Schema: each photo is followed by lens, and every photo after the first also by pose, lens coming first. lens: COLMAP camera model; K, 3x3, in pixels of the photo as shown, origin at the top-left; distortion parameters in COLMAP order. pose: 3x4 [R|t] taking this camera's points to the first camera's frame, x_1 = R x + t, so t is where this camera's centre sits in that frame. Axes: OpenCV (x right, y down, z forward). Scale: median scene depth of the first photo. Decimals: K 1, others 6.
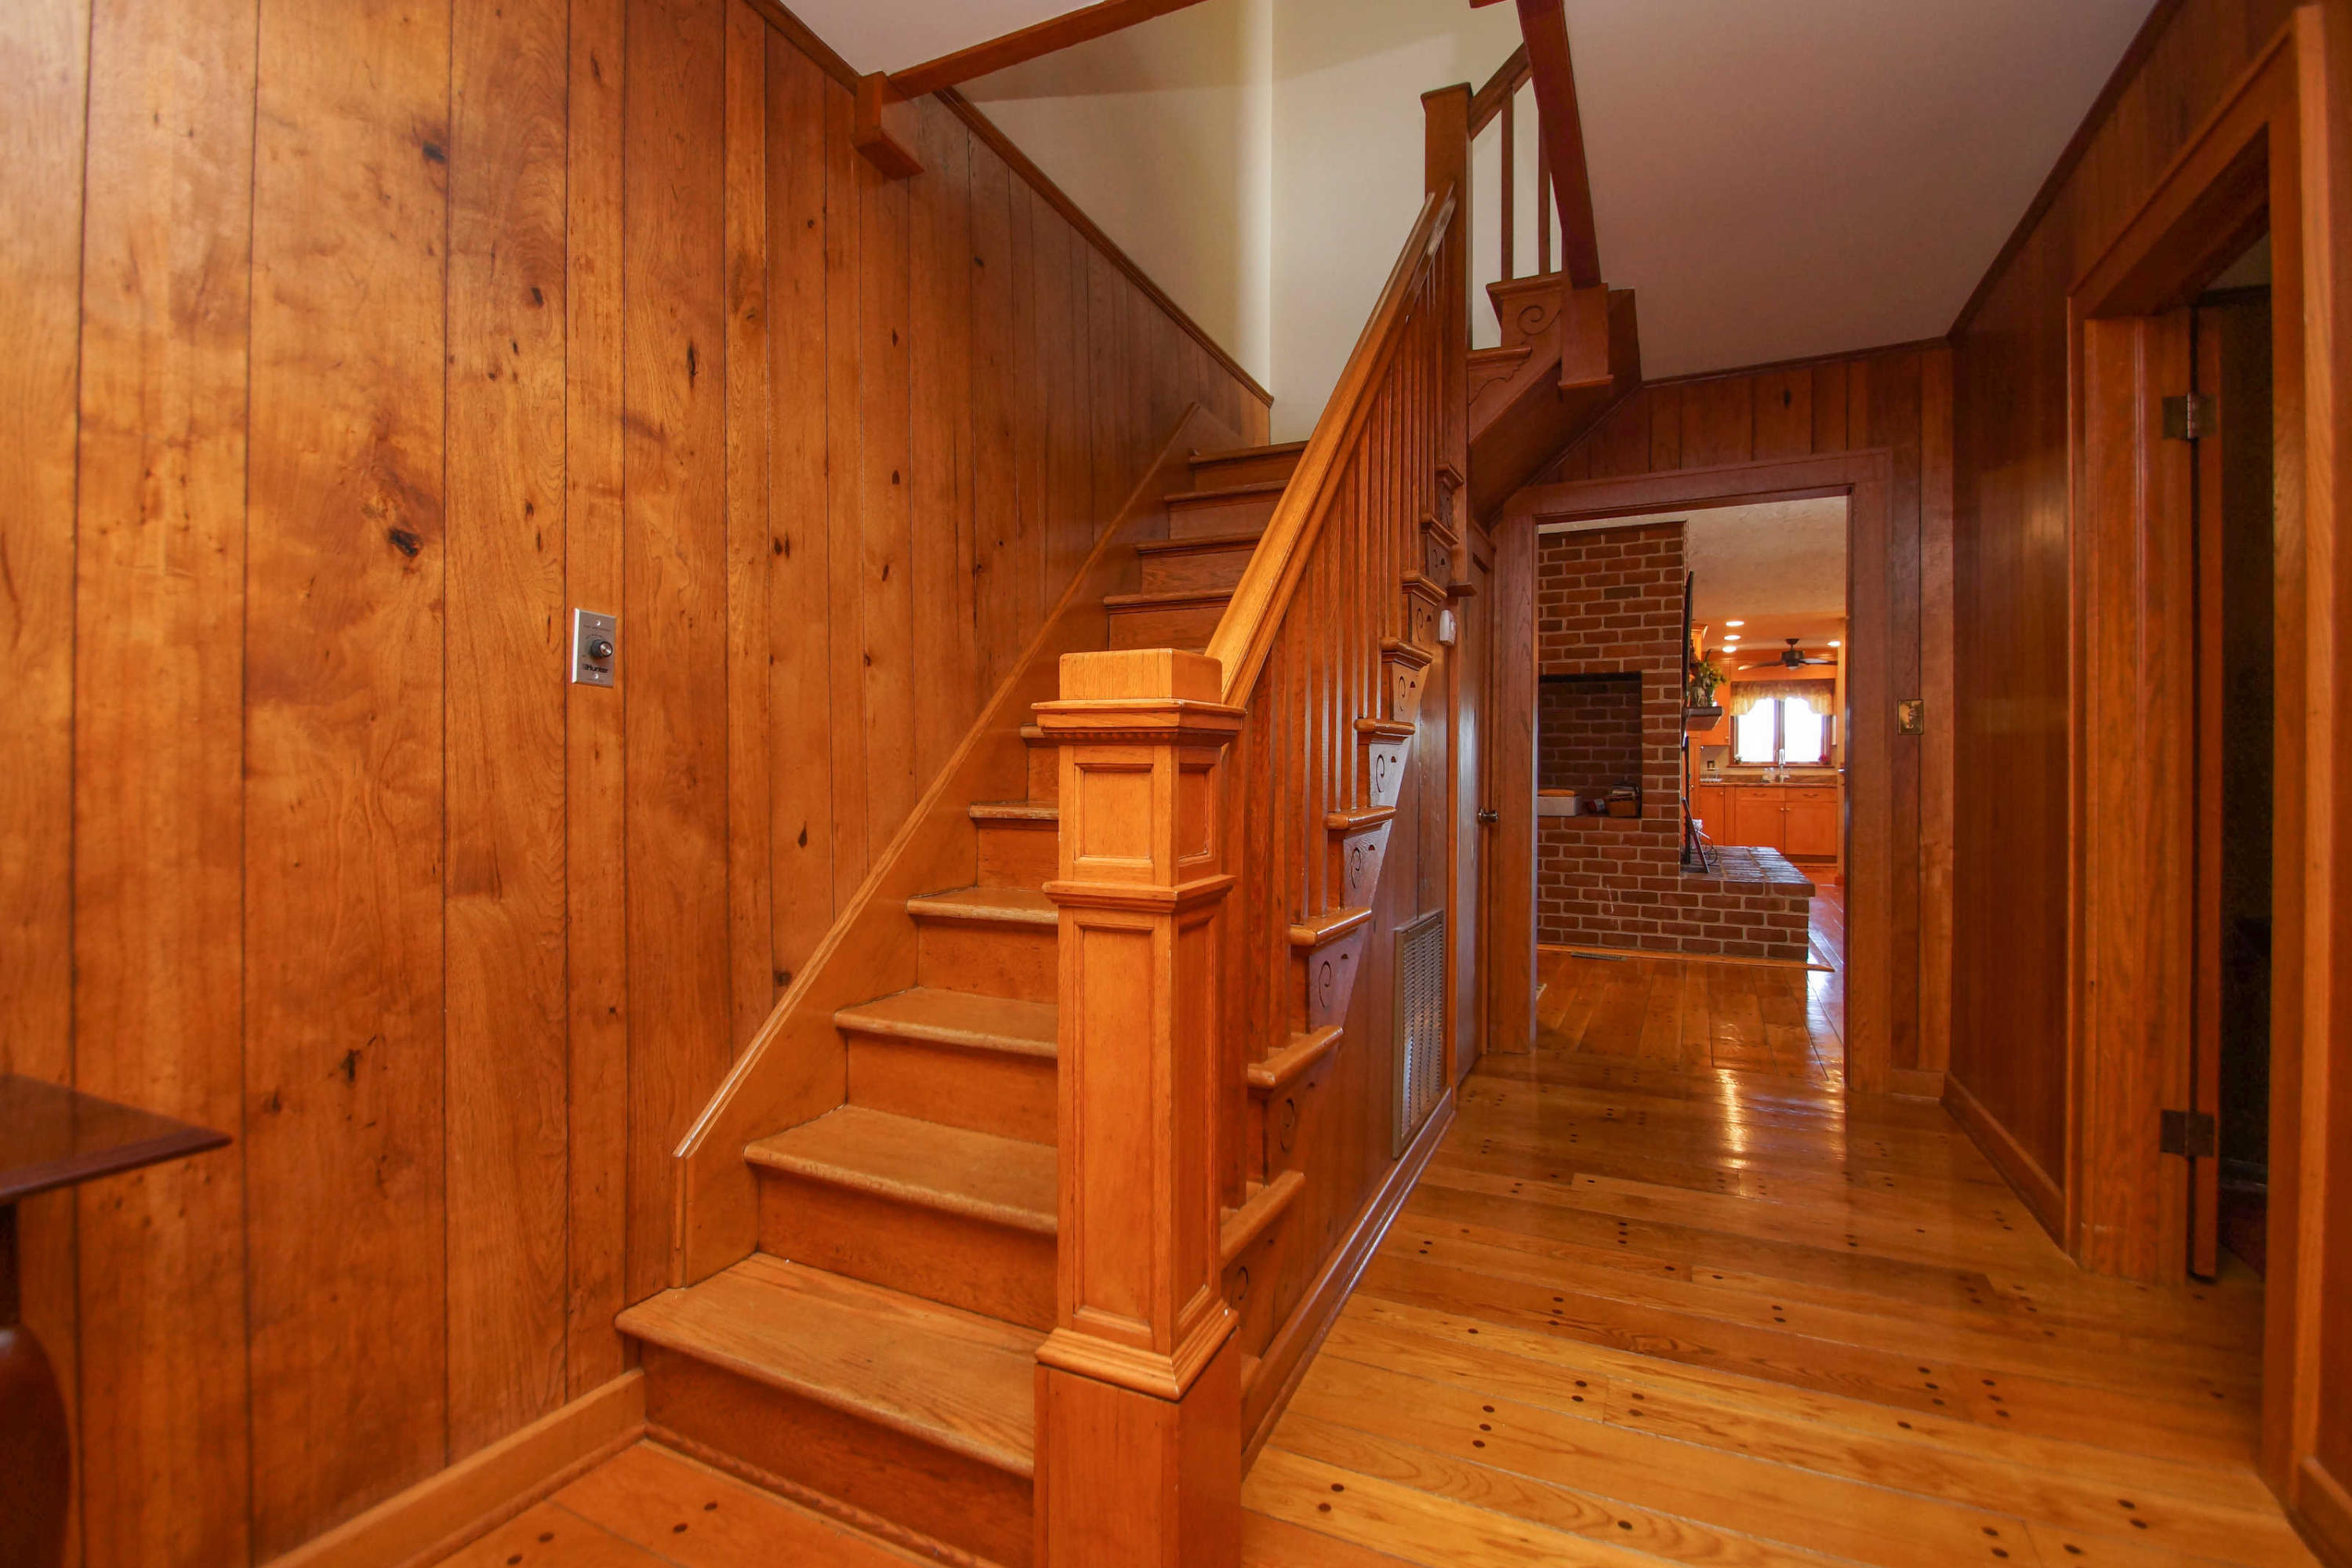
lens RADIAL K [[1032.9, 0, 1174.1], [0, 1032.9, 760.5], [0, 0, 1]] dist [-0.000092, -0.010680]
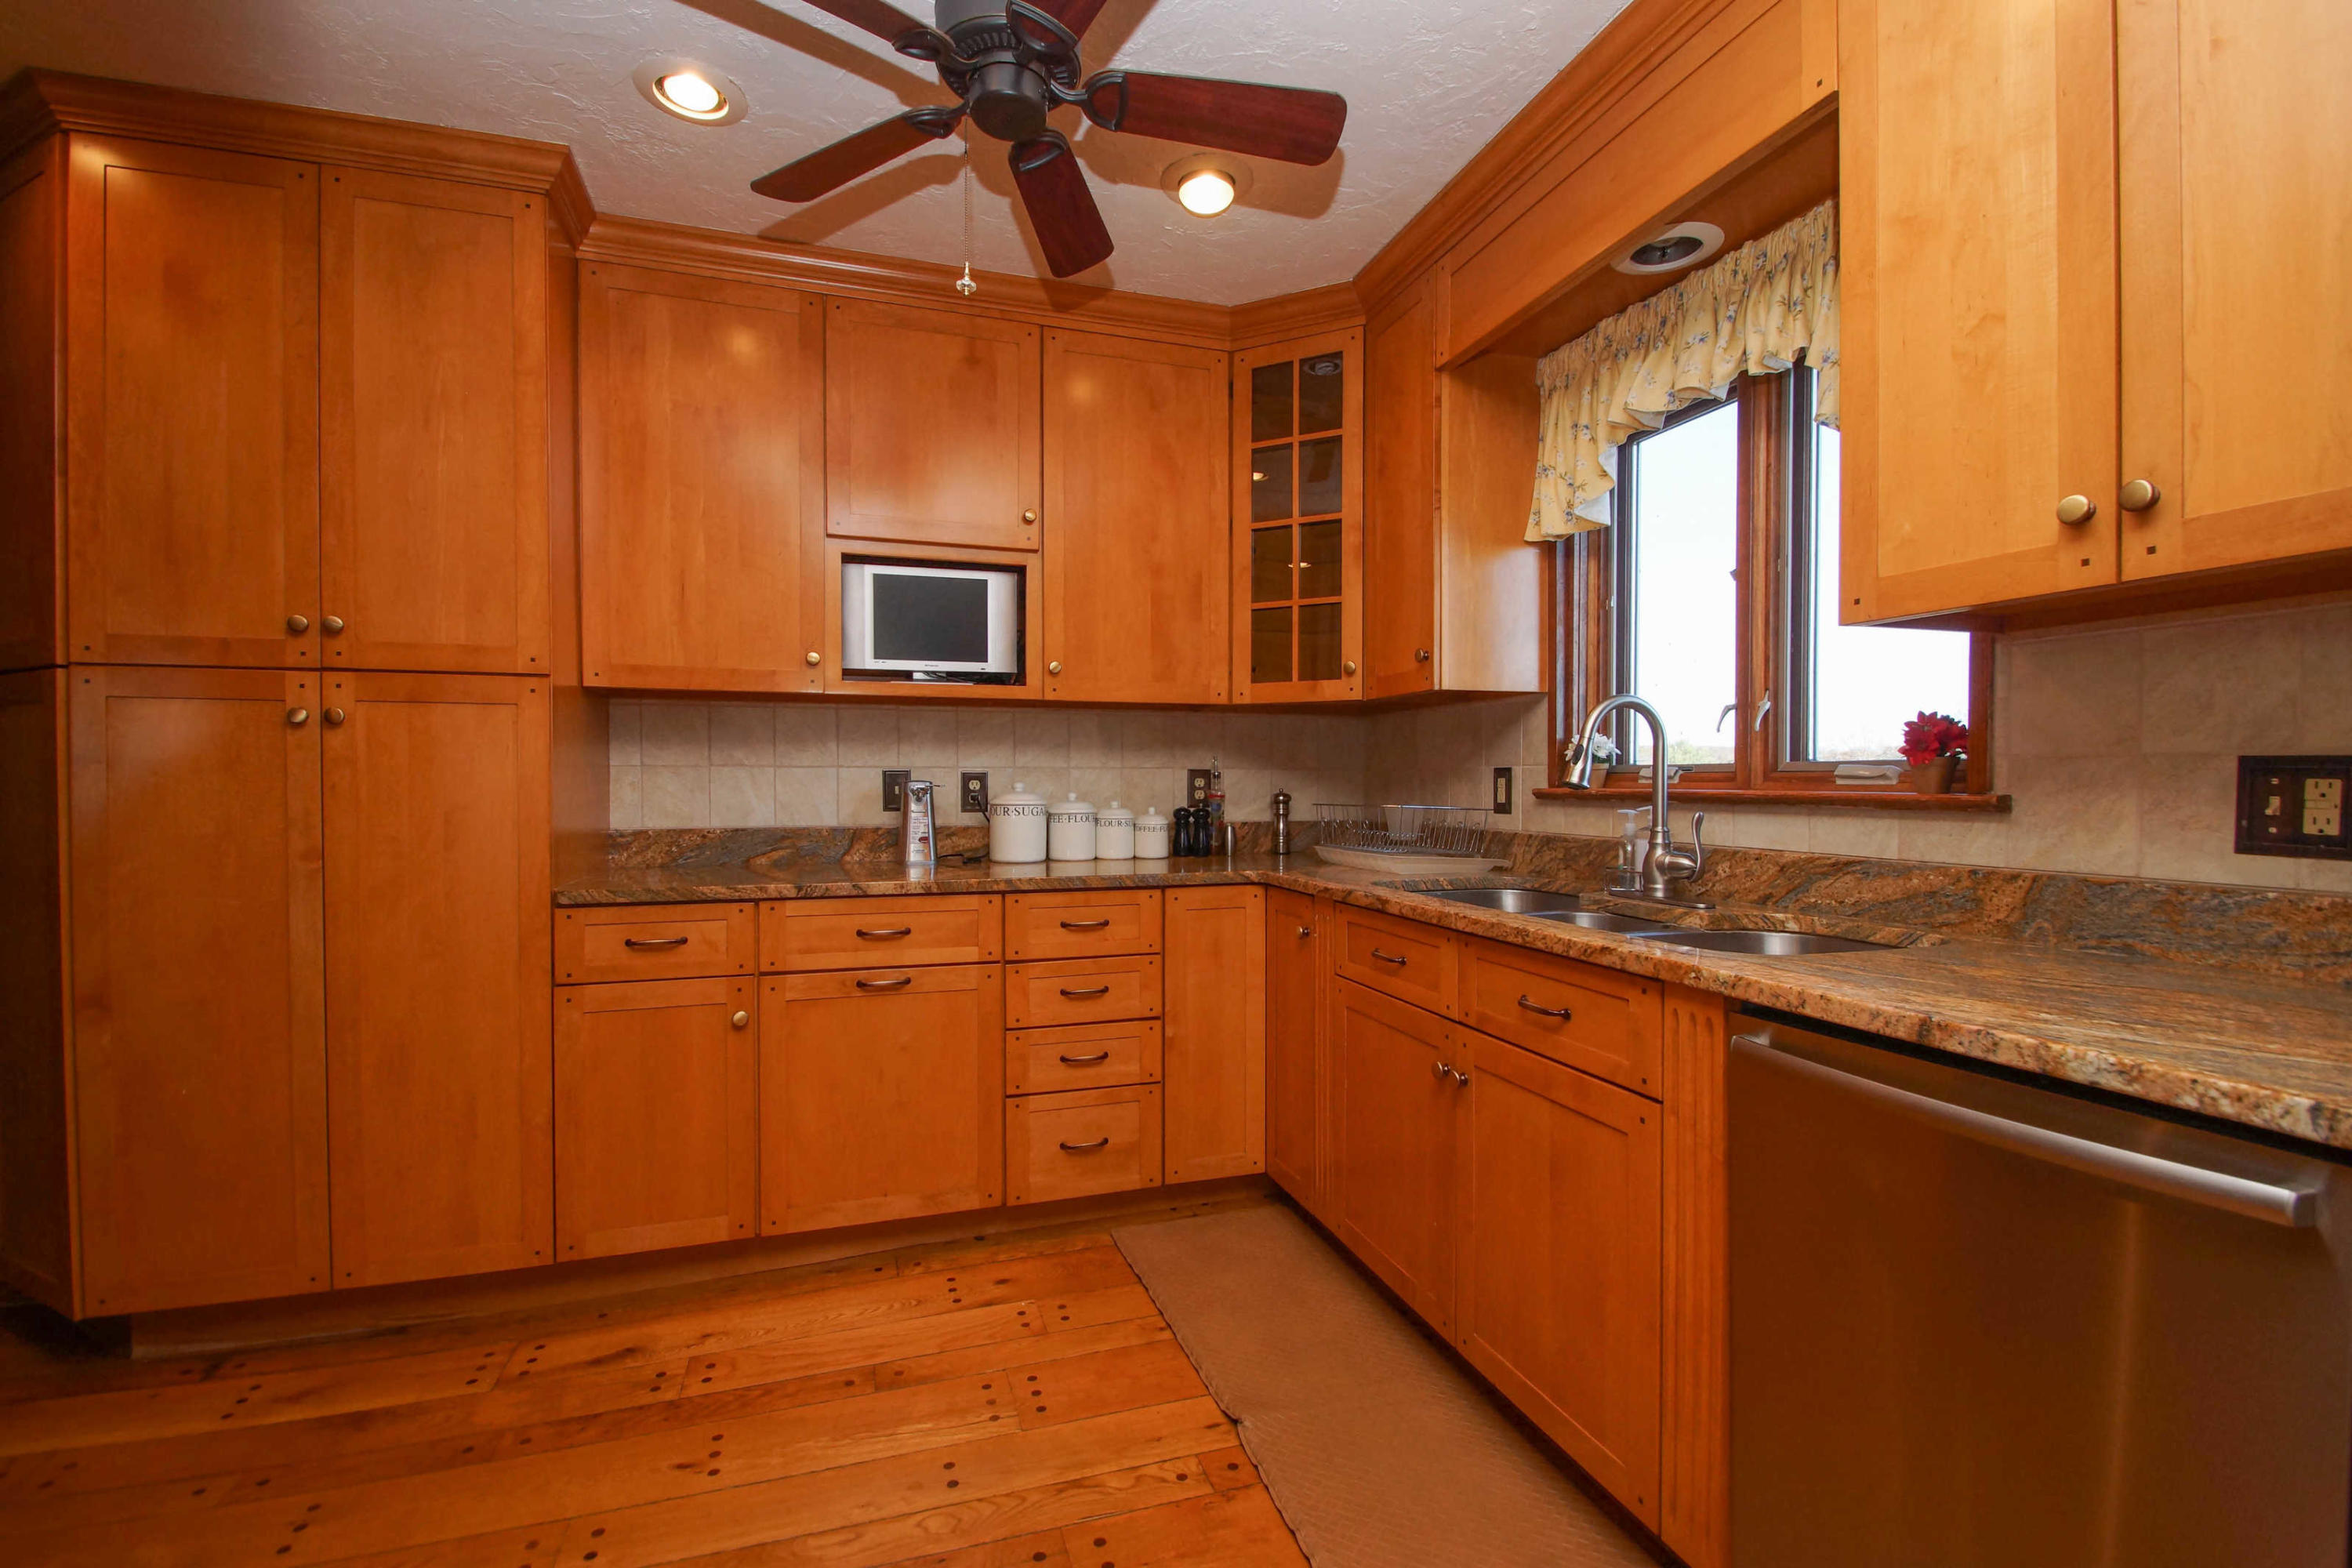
lens RADIAL K [[1046.4, 0, 1173.5], [0, 1046.4, 790.6], [0, 0, 1]] dist [0.000314, -0.000482]
pose [[0.687396, 0.002260, -0.726280, 0.650673], [0.005915, 0.999945, 0.008710, 0.003563], [0.726259, -0.010283, 0.687344, 0.823712]]
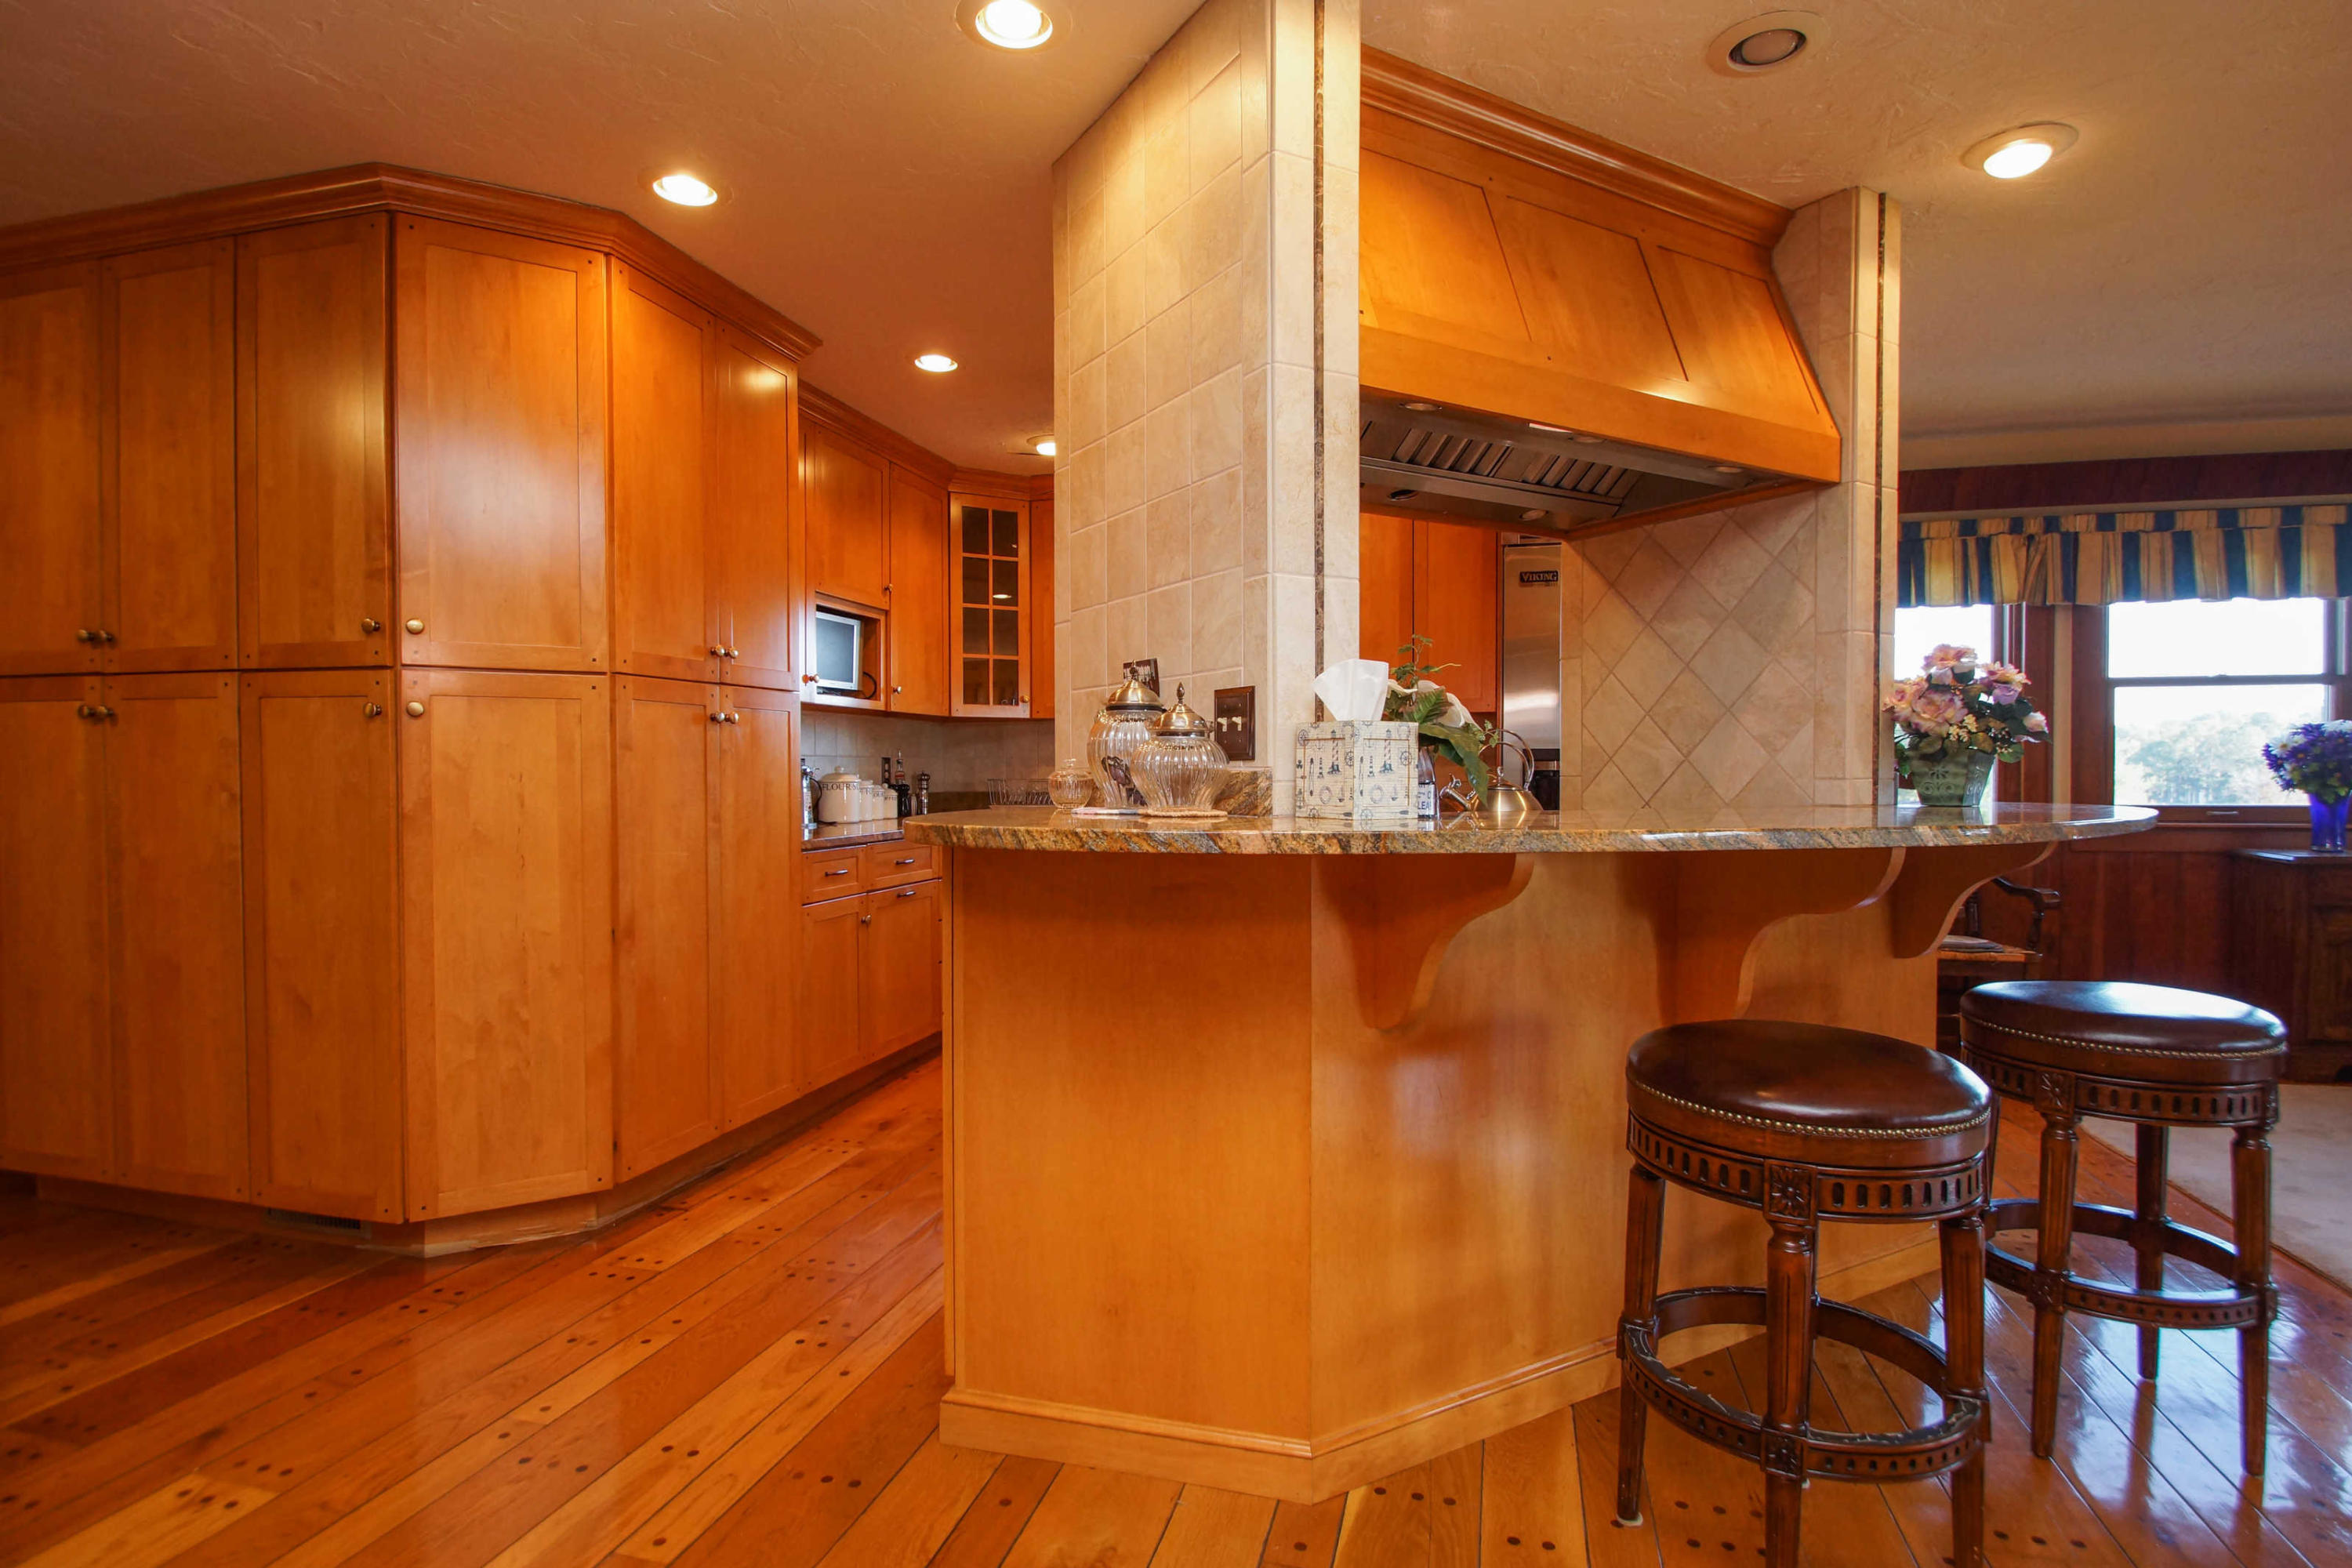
lens RADIAL K [[1154.7, 0, 1176.0], [0, 1154.7, 784.0], [0, 0, 1]] dist [0.002291, 0.000086]
pose [[0.984929, -0.007815, 0.172783, 0.492229], [0.004328, 0.999779, 0.020552, 0.002022], [-0.172905, -0.019494, 0.984745, 0.573626]]
